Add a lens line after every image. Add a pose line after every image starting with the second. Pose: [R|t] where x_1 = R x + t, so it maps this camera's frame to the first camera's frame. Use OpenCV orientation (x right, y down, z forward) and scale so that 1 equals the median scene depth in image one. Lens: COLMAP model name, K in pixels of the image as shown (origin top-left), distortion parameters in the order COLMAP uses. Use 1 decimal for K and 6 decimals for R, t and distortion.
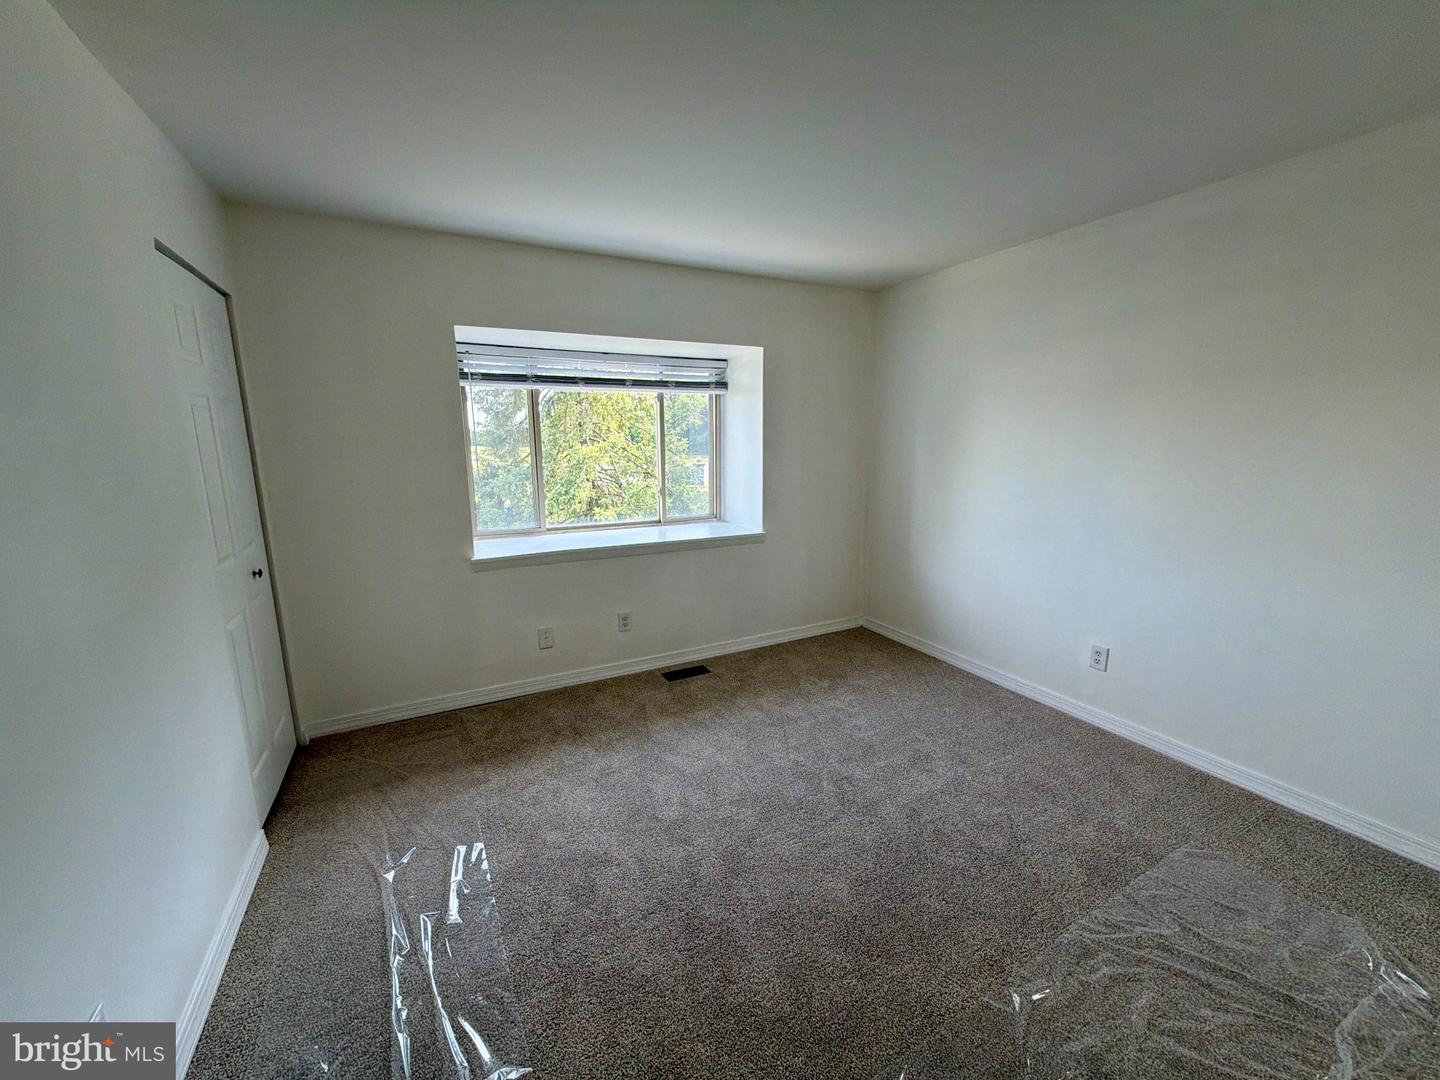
lens RADIAL K [[571.8, 0, 718.5], [0, 571.8, 541.3], [0, 0, 1]] dist [-0.000882, 0.000658]
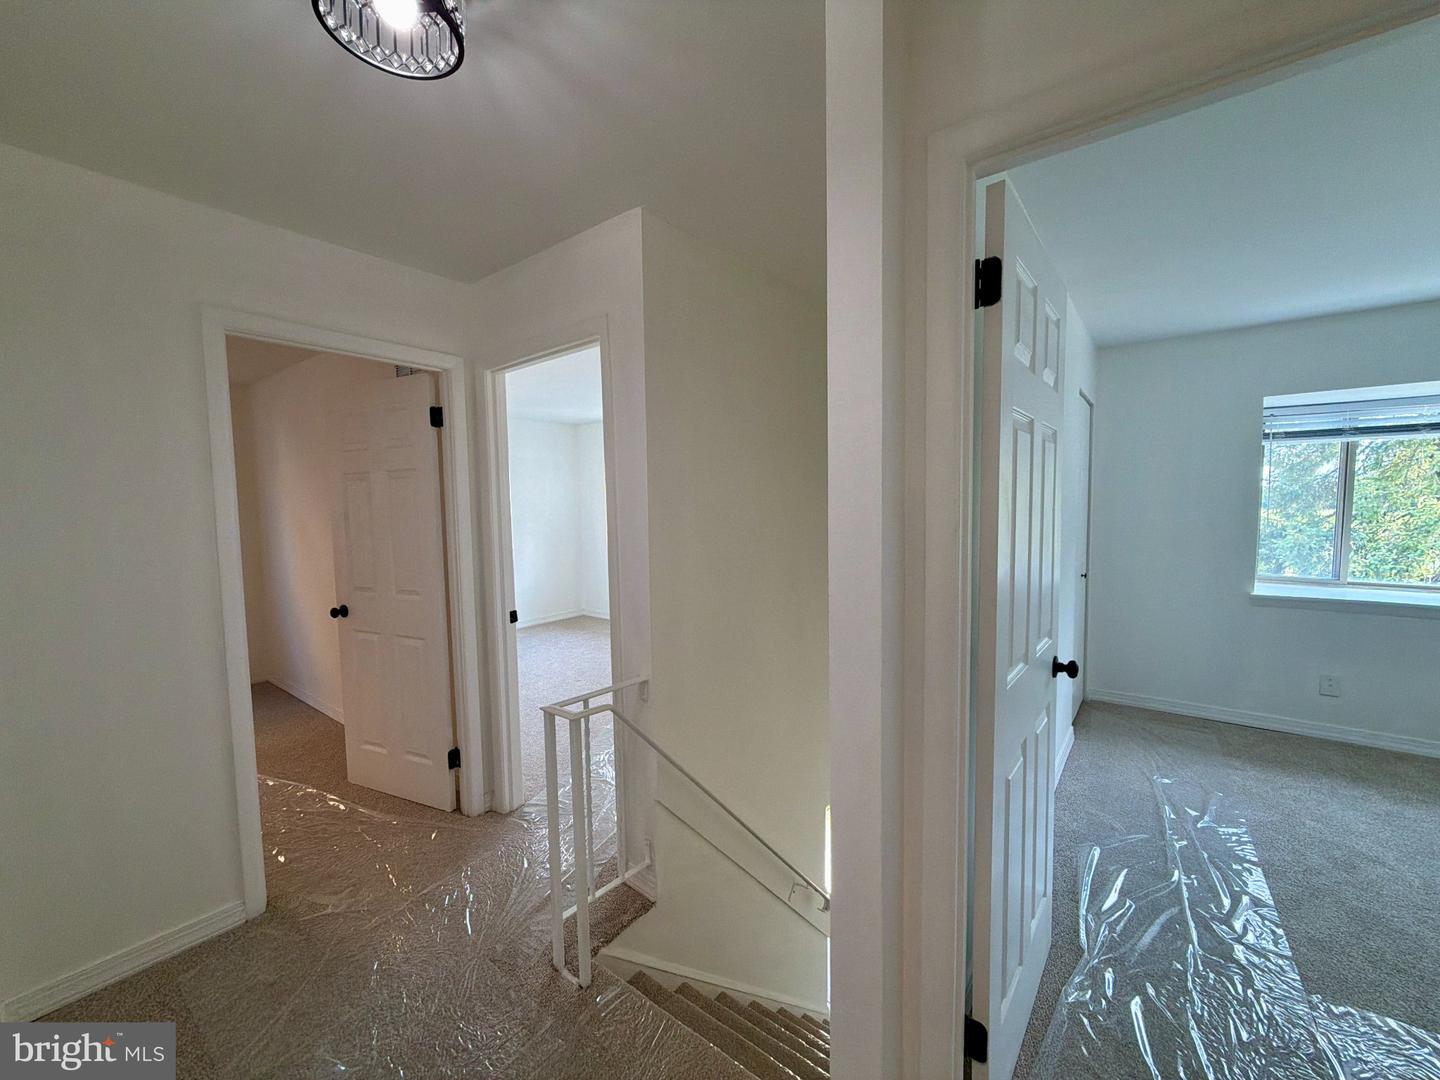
lens RADIAL K [[571.8, 0, 718.5], [0, 571.8, 541.3], [0, 0, 1]] dist [-0.000882, 0.000658]
pose [[0.418939, 0.061820, -0.905907, 0.147418], [-0.155593, 0.987811, -0.004545, 0.094162], [0.894584, 0.142857, 0.423452, -0.438630]]
